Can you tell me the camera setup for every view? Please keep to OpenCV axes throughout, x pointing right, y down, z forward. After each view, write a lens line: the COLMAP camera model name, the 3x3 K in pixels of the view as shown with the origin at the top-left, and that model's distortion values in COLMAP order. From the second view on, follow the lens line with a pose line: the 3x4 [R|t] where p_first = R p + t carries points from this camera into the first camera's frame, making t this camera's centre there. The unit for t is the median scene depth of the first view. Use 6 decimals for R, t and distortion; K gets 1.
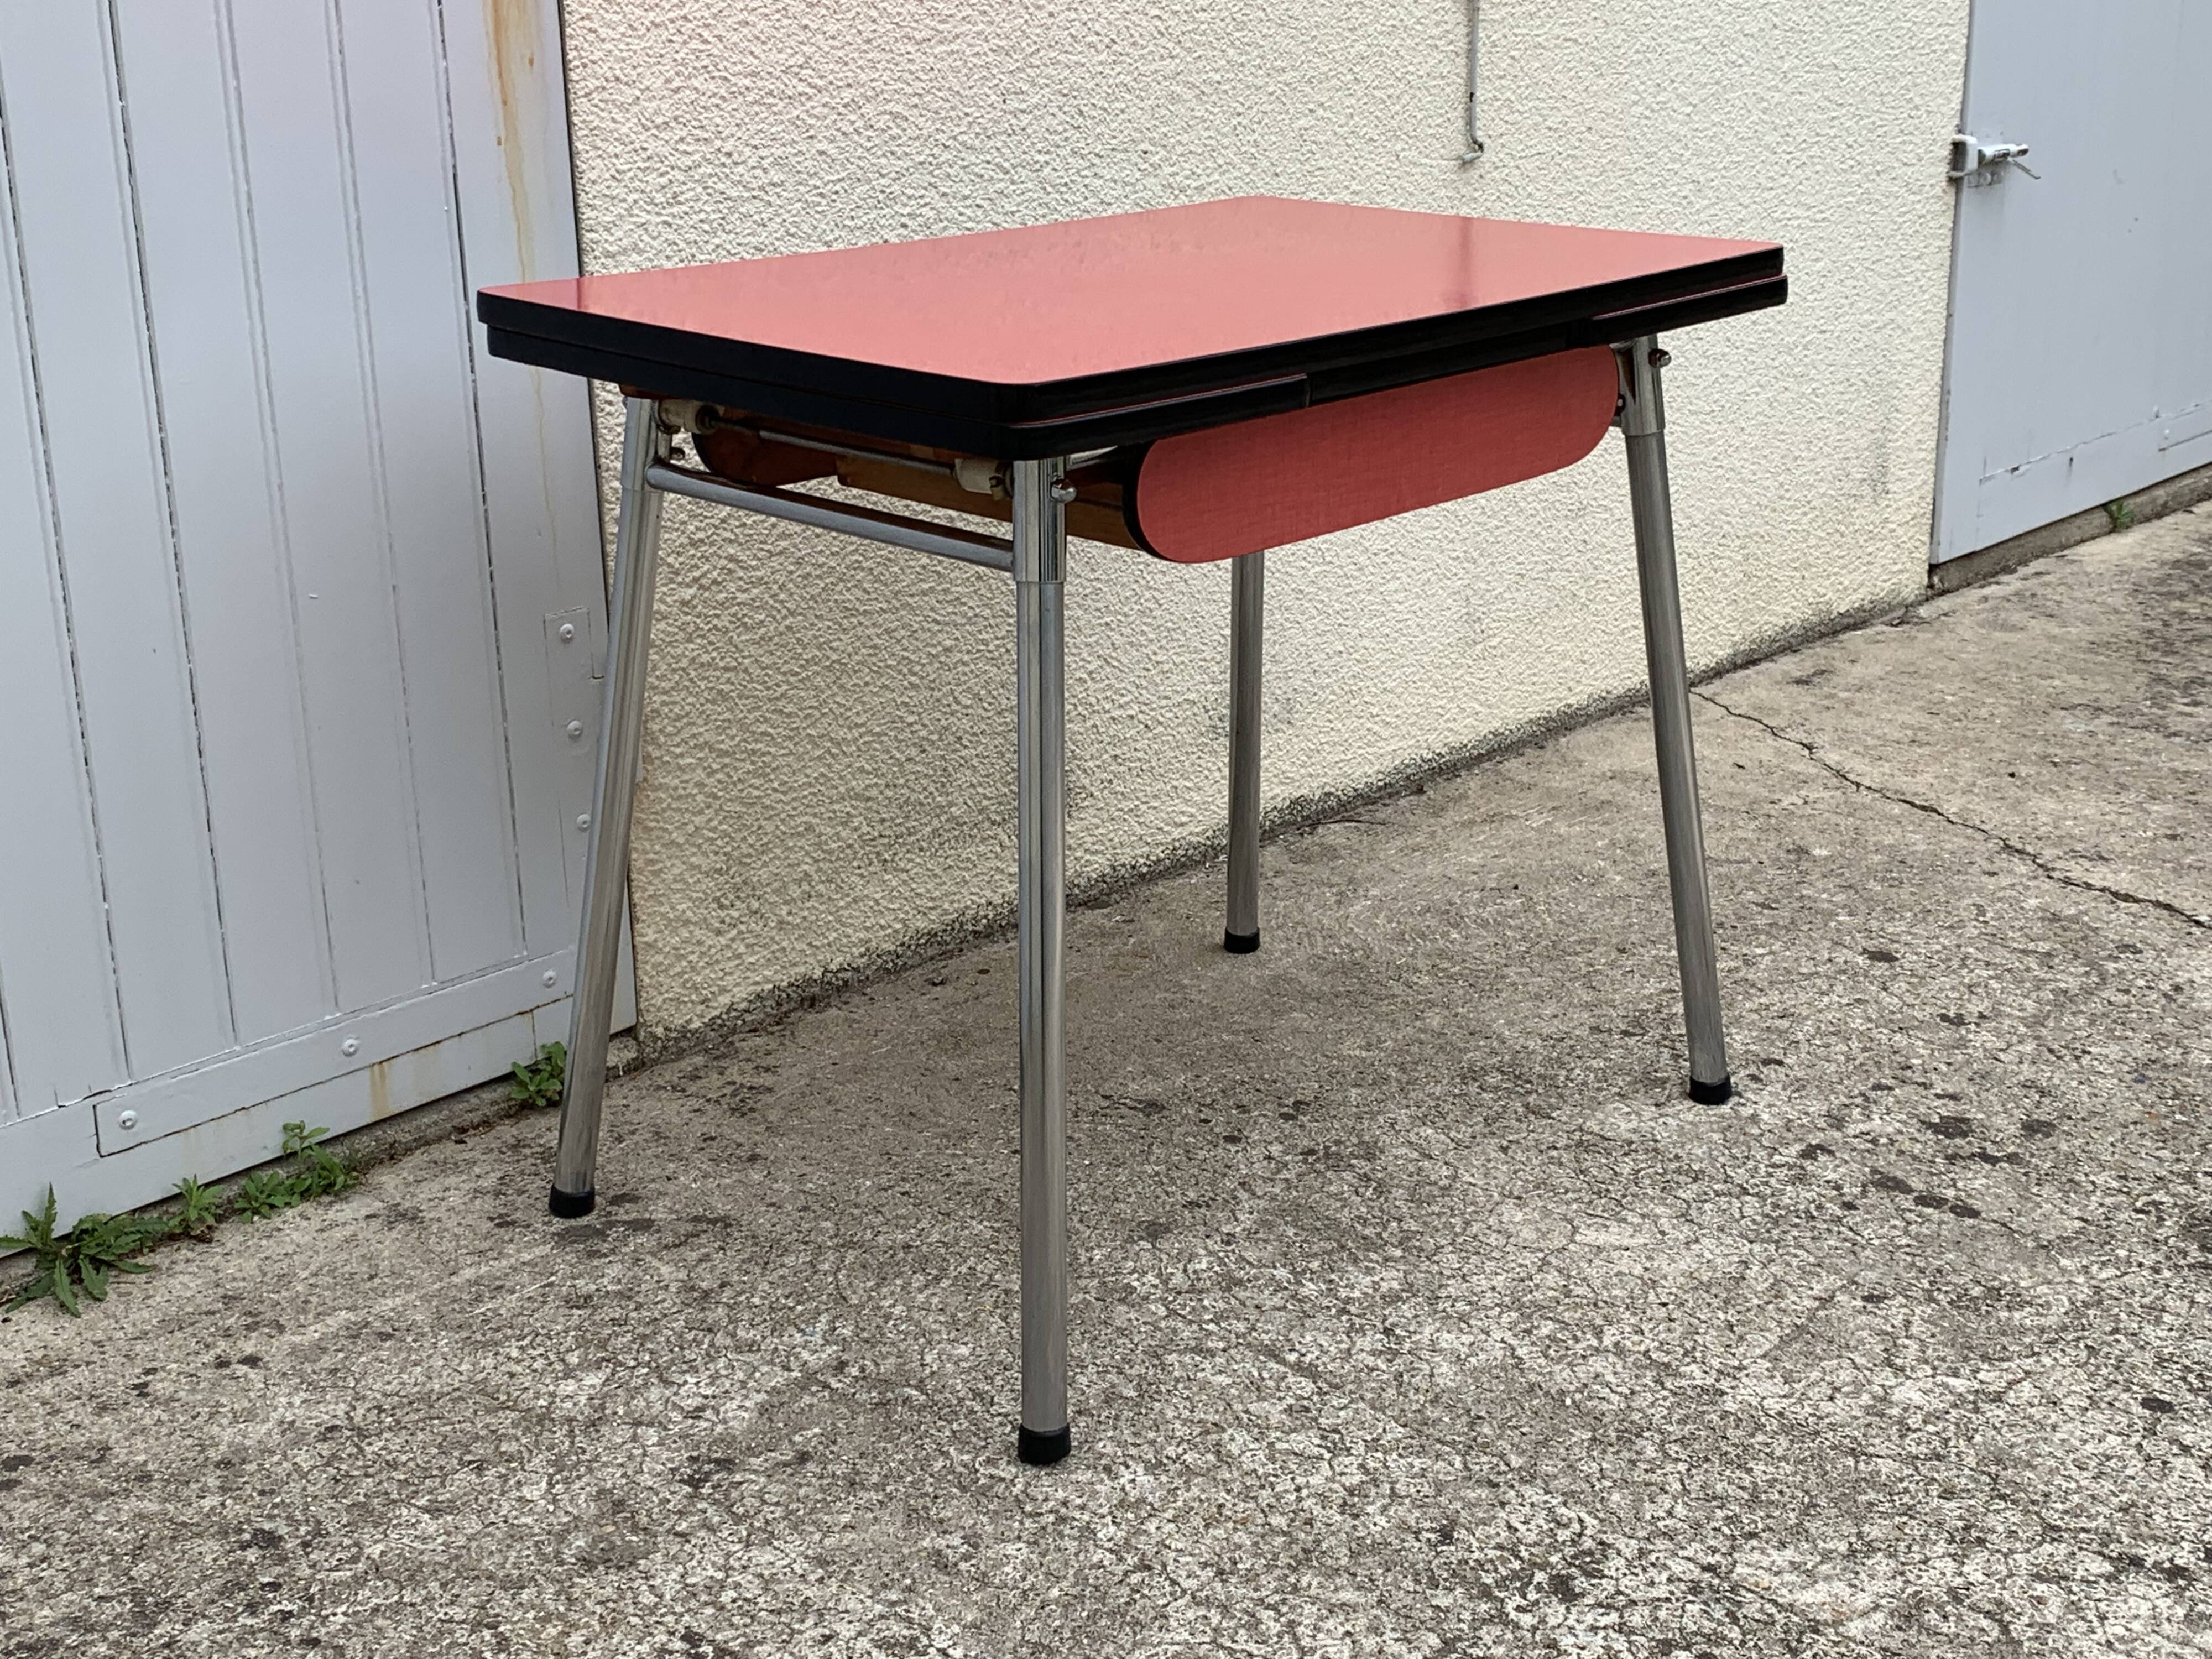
lens RADIAL K [[2858.2, 0, 1121.6], [0, 2858.2, 795.8], [0, 0, 1]] dist [0.200929, -0.659084]
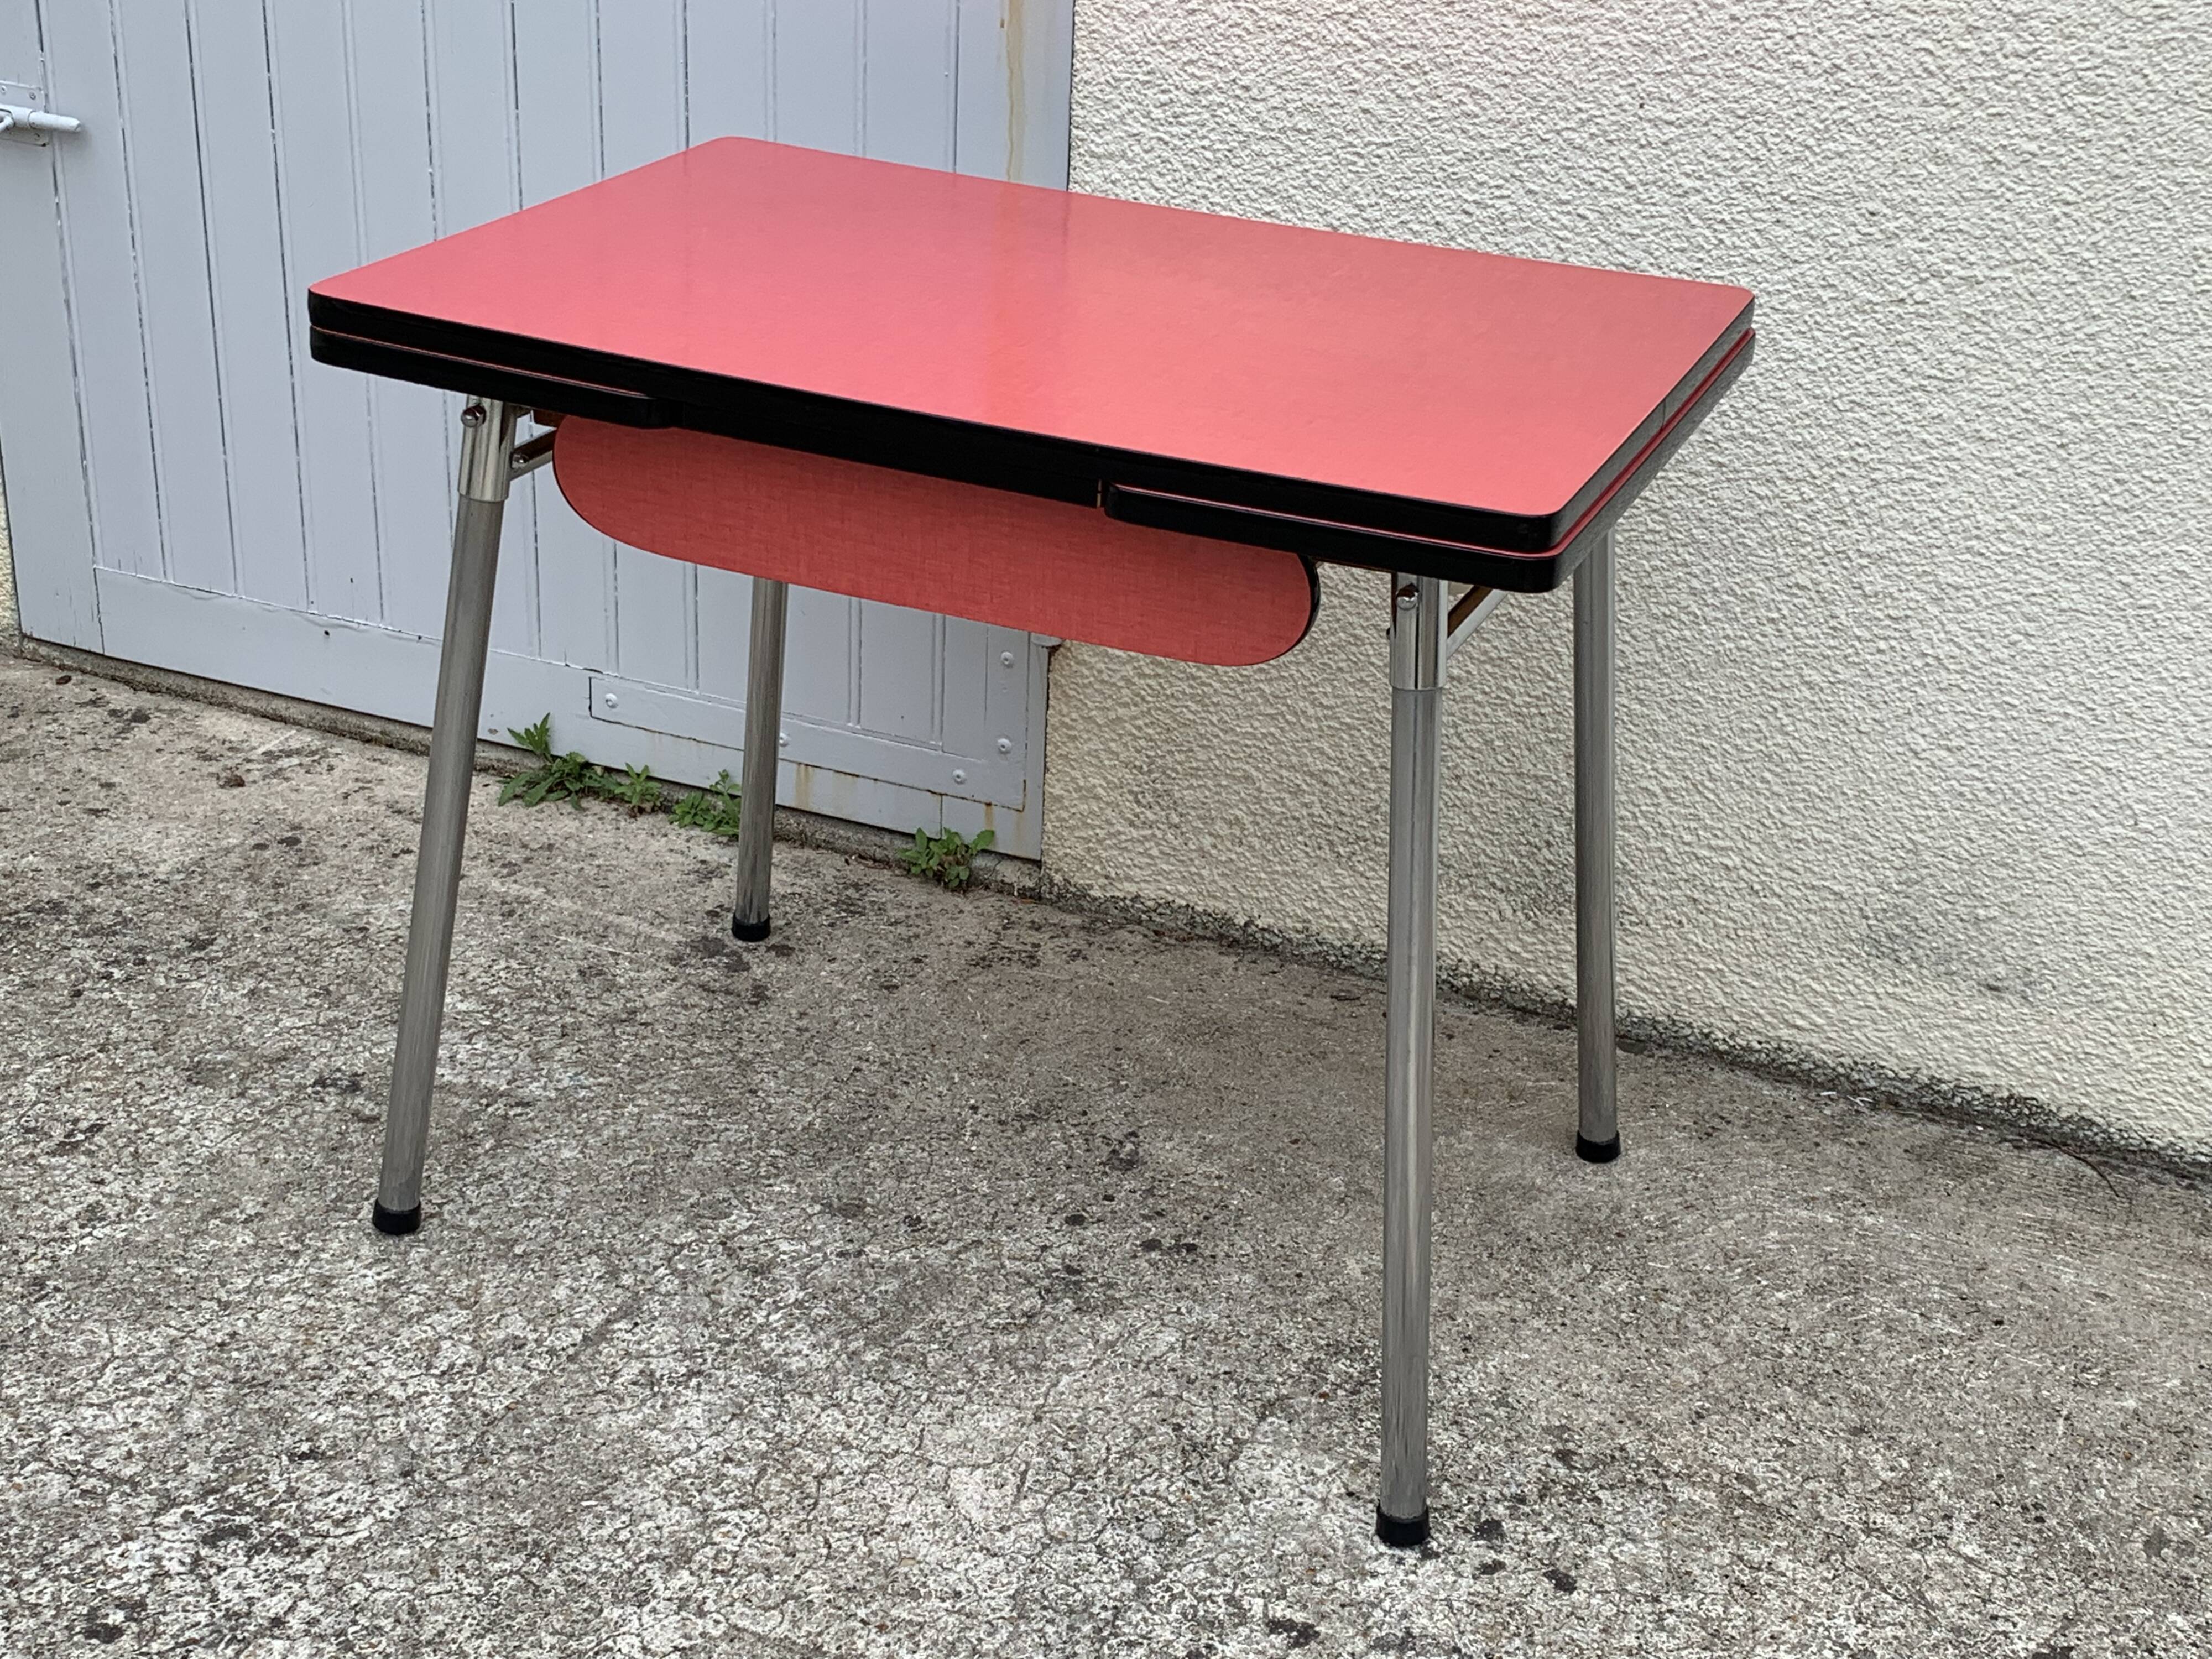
lens RADIAL K [[2855.3, 0, 1109.5], [0, 2855.3, 808.6], [0, 0, 1]] dist [0.202063, -0.663389]
pose [[0.354891, 0.420583, -0.834962, 0.726483], [-0.336358, 0.890733, 0.305711, -0.274048], [0.872305, 0.172352, 0.457580, 0.530163]]
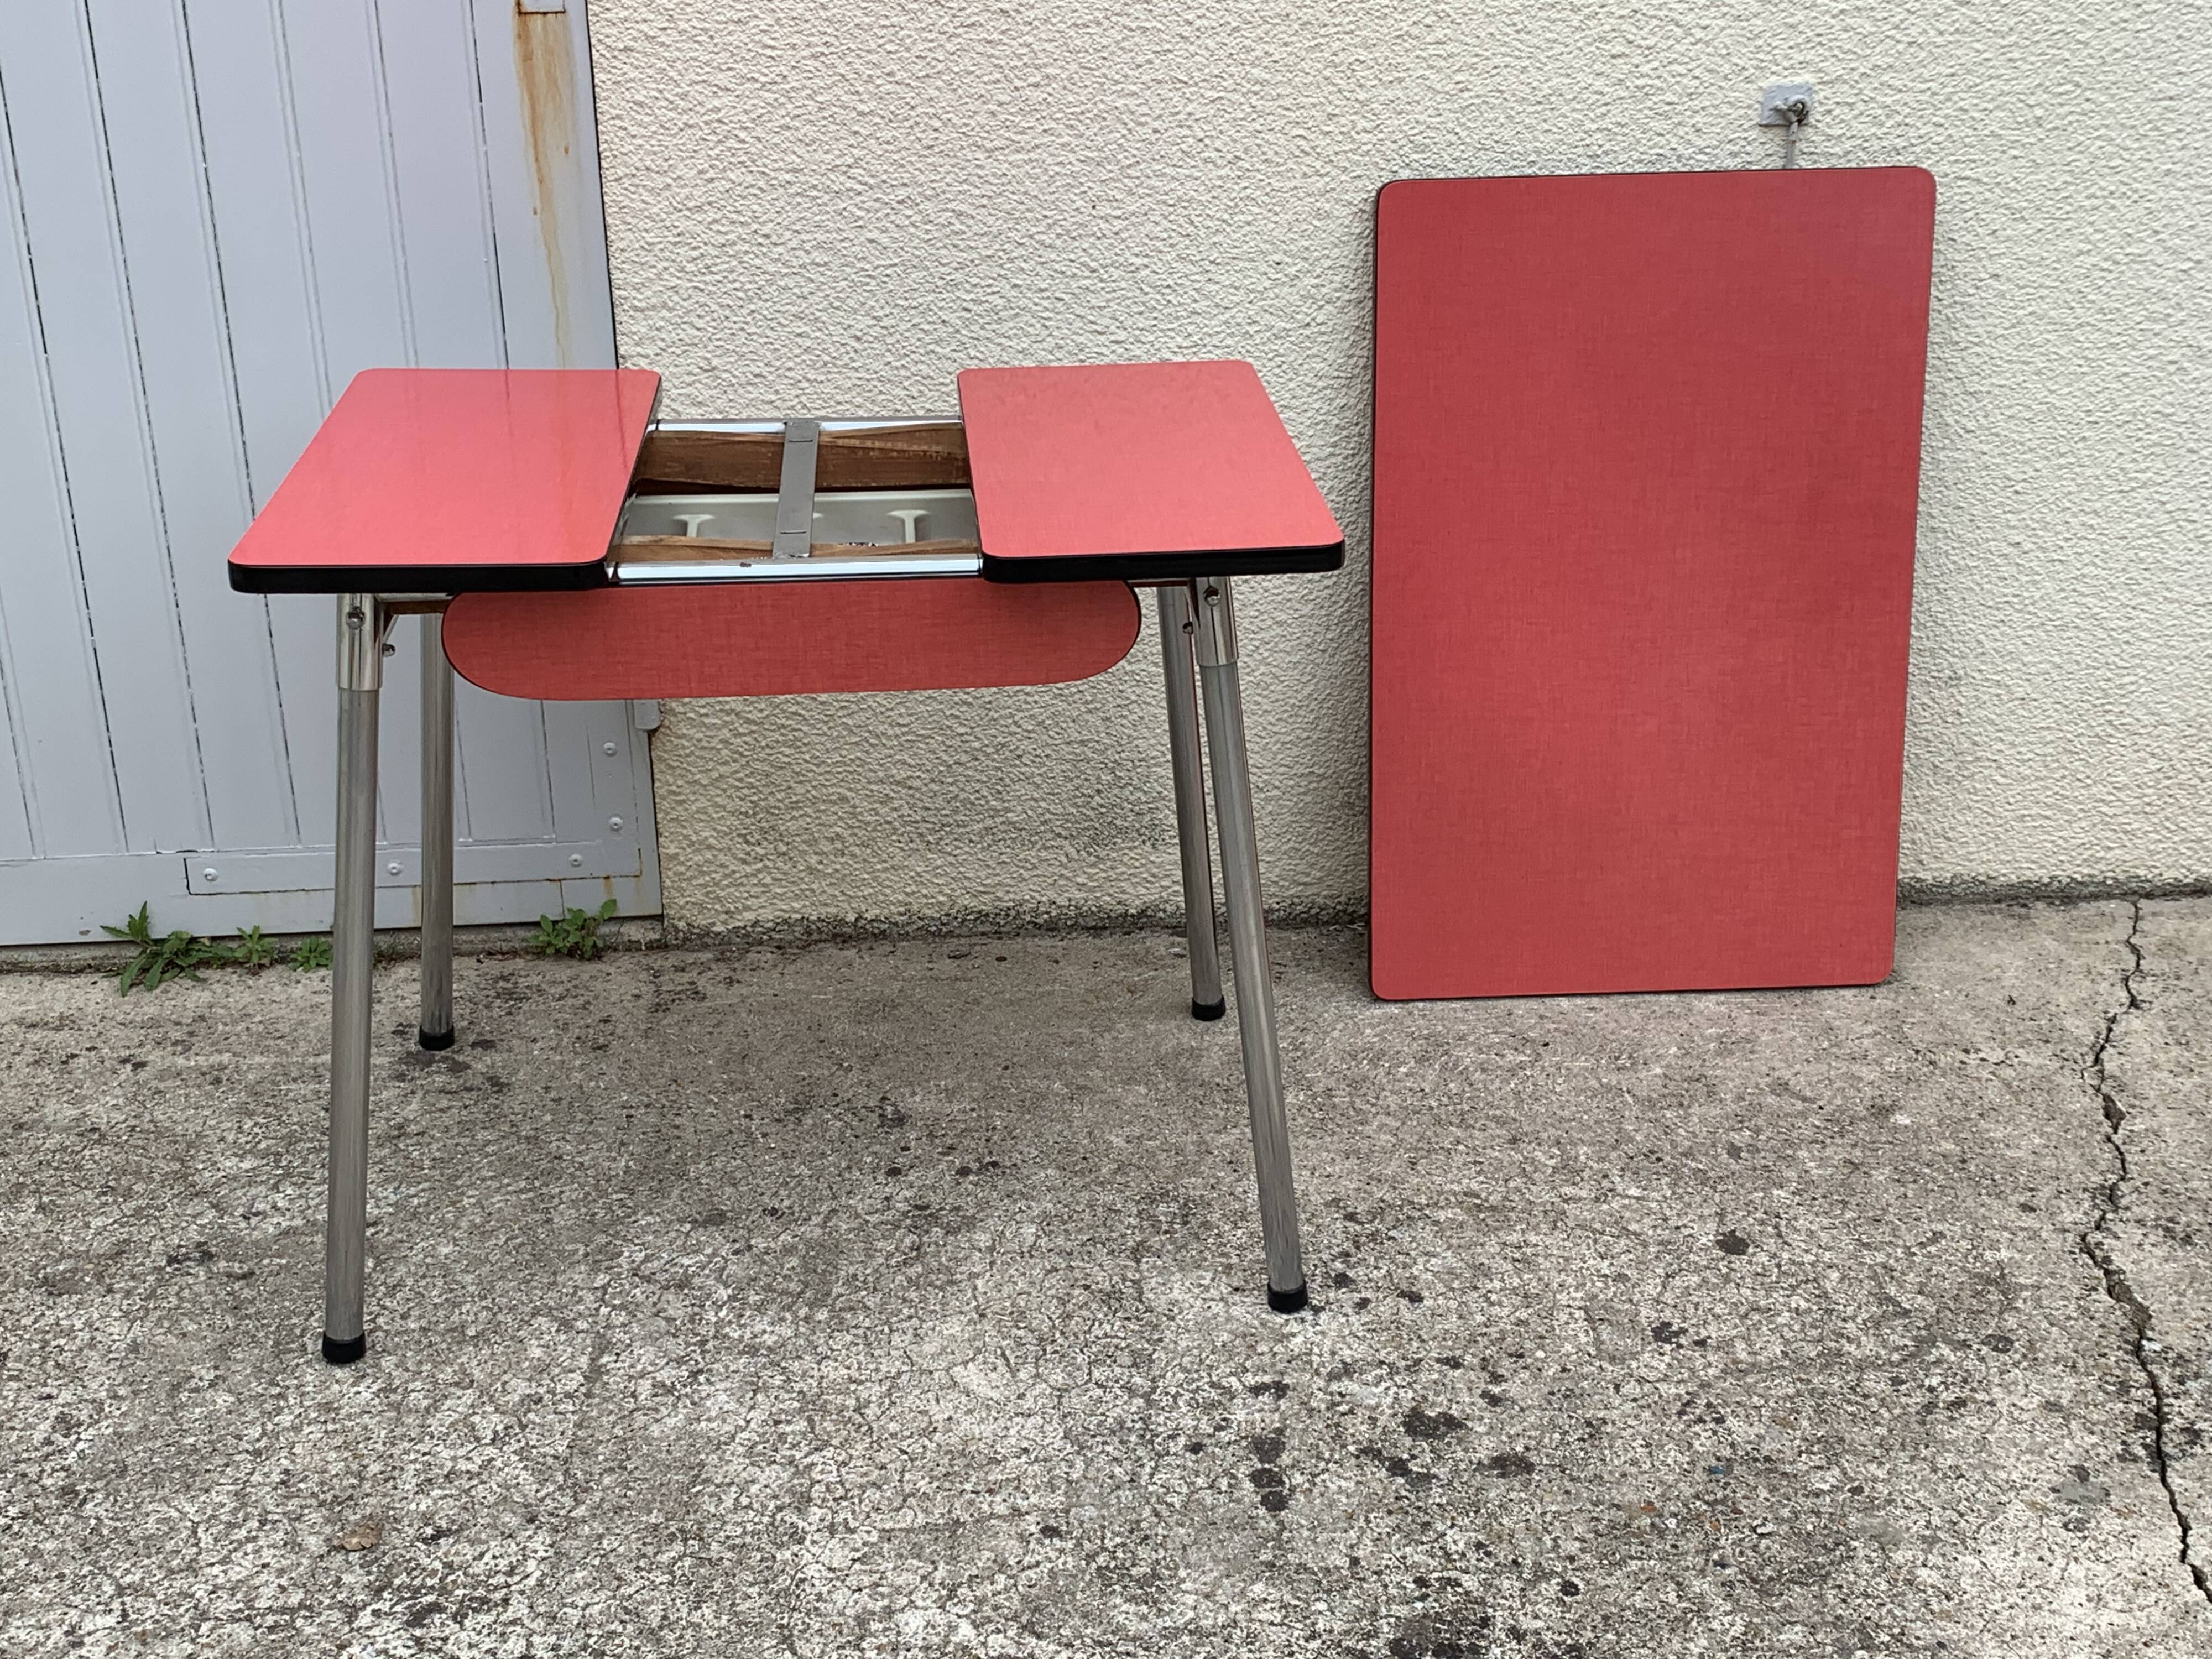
lens RADIAL K [[2660.2, 0, 1108.4], [0, 2660.2, 808.8], [0, 0, 1]] dist [0.205239, -0.681656]
pose [[0.747449, 0.277906, -0.603397, 0.662220], [-0.211293, 0.960579, 0.180677, -0.214551], [0.629821, -0.007554, 0.776703, 0.223213]]
